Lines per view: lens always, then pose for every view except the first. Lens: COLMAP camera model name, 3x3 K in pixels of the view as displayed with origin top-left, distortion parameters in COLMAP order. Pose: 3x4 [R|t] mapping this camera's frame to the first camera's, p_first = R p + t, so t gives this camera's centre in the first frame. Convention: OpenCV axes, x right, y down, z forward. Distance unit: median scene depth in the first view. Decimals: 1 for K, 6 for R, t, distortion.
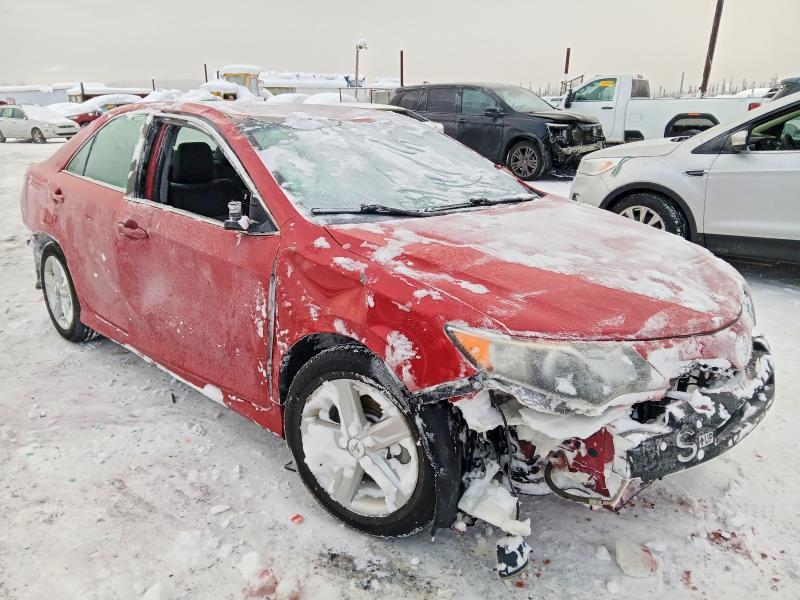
lens RADIAL K [[618.6, 0, 400.0], [0, 618.6, 300.0], [0, 0, 1]] dist [-0.001278, -0.007781]
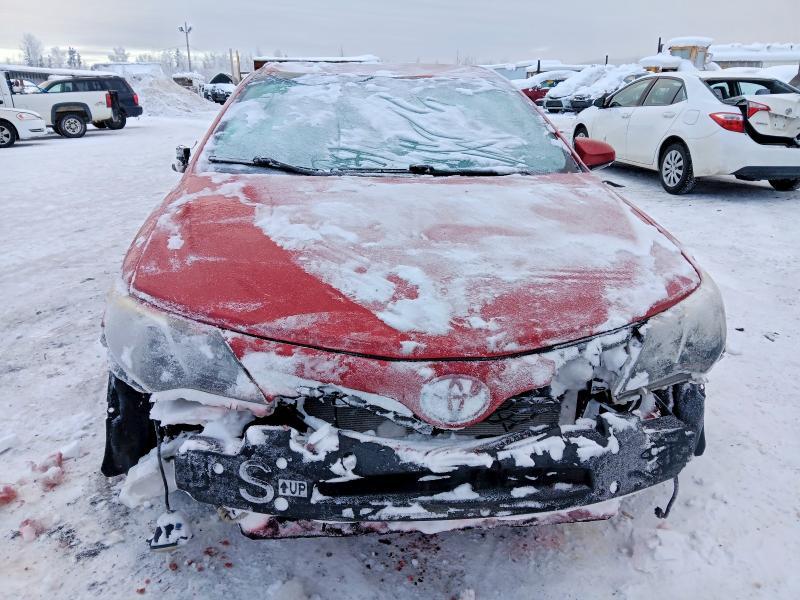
lens RADIAL K [[618.6, 0, 400.0], [0, 618.6, 300.0], [0, 0, 1]] dist [-0.001278, -0.007781]
pose [[0.781737, 0.204258, -0.589207, 0.925059], [-0.184260, 0.978307, 0.094676, -0.083099], [0.595764, 0.034556, 0.802416, 0.443658]]
